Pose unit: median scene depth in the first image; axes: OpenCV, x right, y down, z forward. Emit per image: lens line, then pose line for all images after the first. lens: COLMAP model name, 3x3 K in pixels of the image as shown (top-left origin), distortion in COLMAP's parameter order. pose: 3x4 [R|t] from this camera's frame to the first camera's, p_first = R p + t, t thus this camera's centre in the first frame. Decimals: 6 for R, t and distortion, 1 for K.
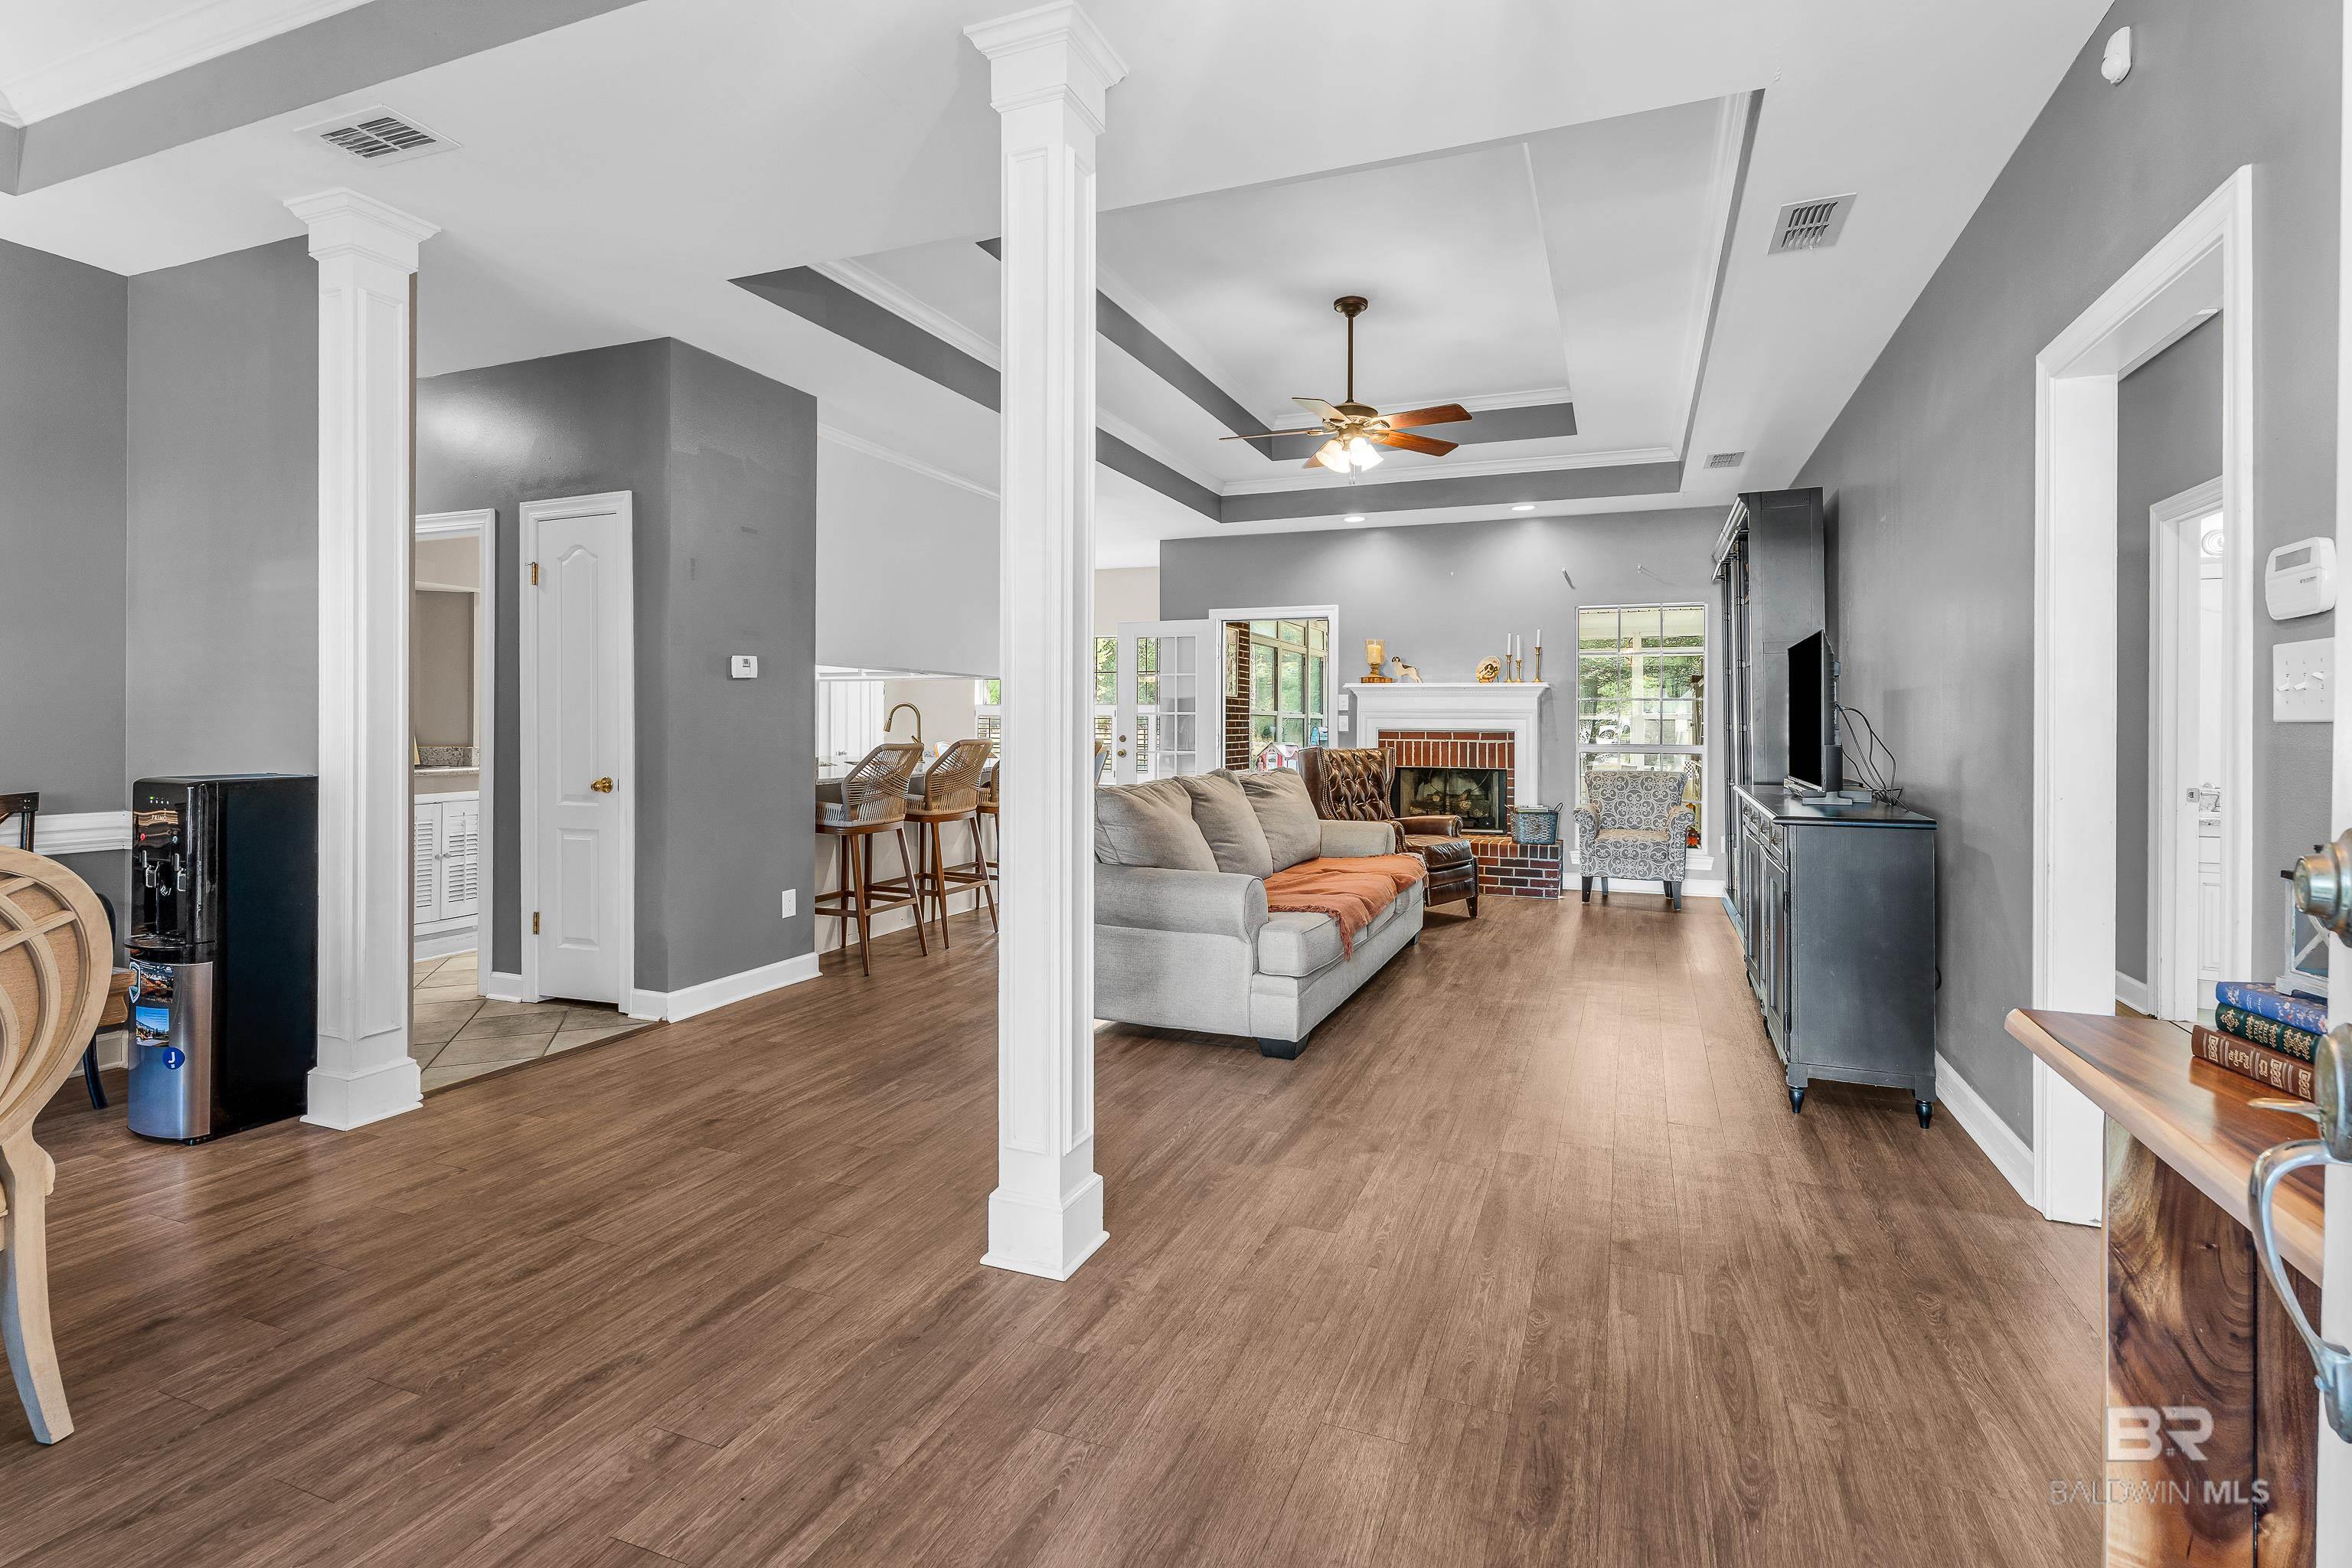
lens RADIAL K [[1059.1, 0, 1215.4], [0, 1059.1, 721.8], [0, 0, 1]] dist [0.008749, -0.002005]
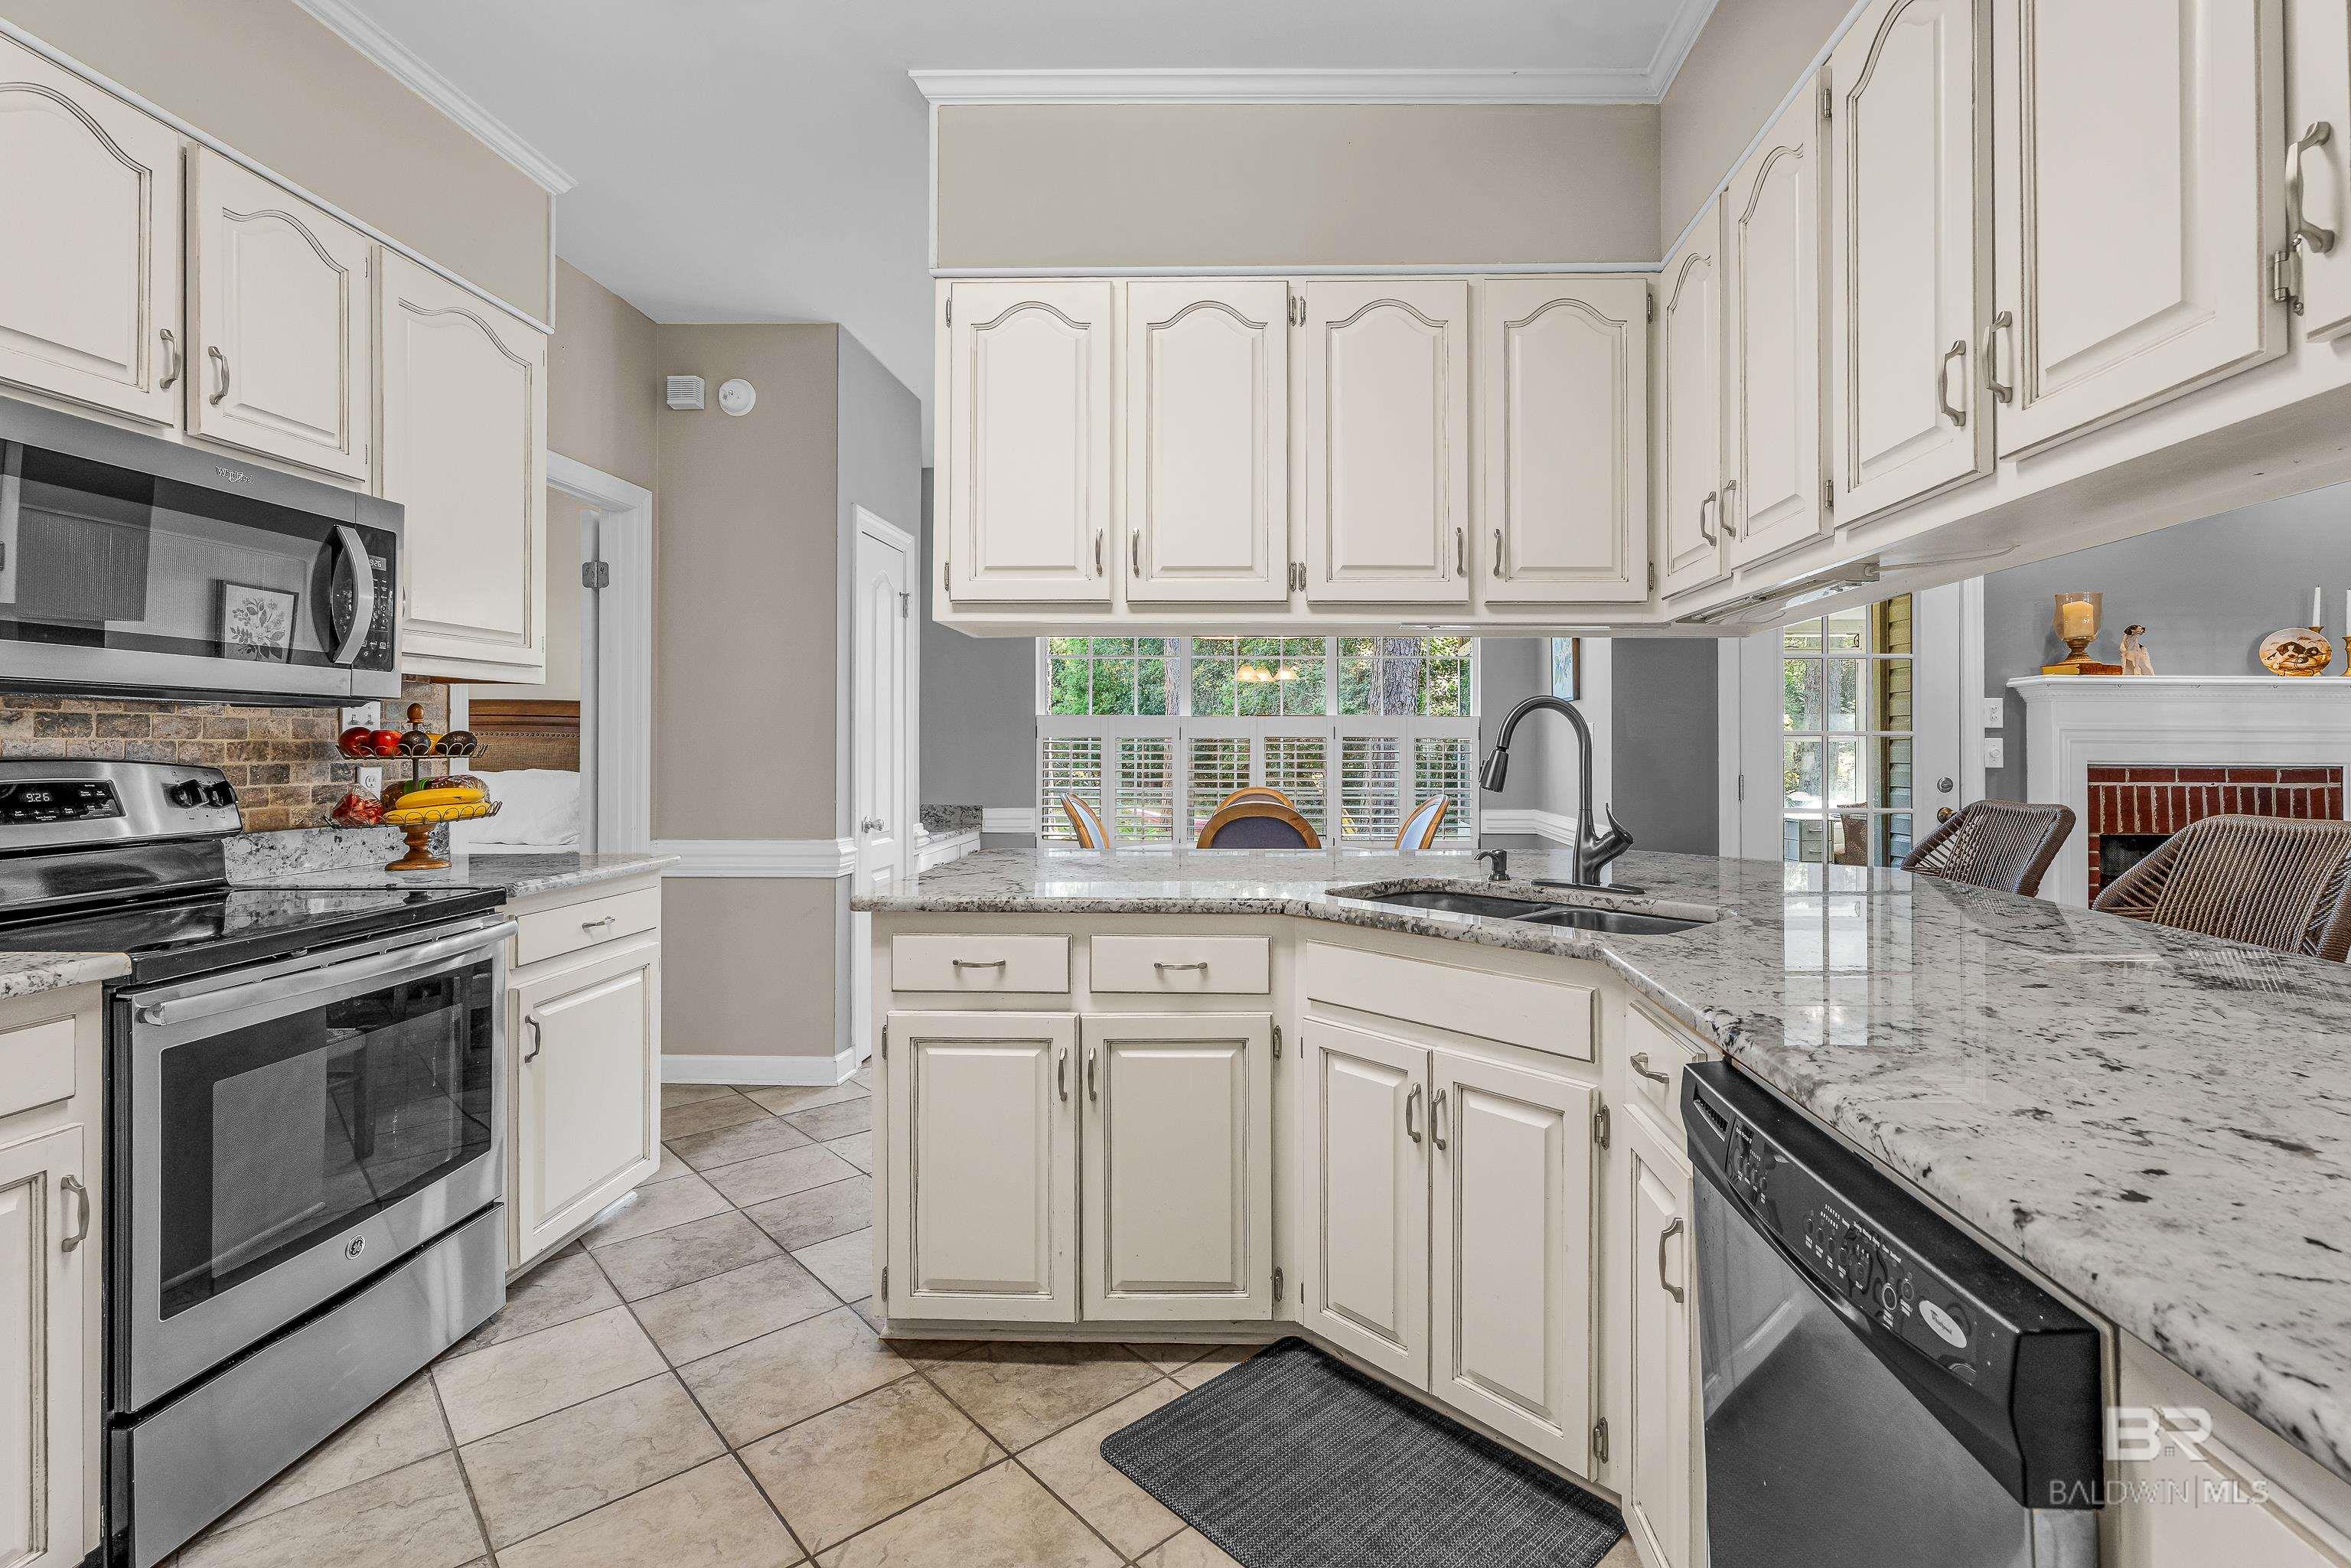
lens RADIAL K [[1058.6, 0, 1276.5], [0, 1058.6, 743.8], [0, 0, 1]] dist [0.008749, -0.002005]
pose [[0.934693, 0.000048, 0.355457, -0.458977], [-0.000116, 1.000000, 0.000169, -0.003193], [-0.355457, -0.000199, 0.934693, 0.721040]]
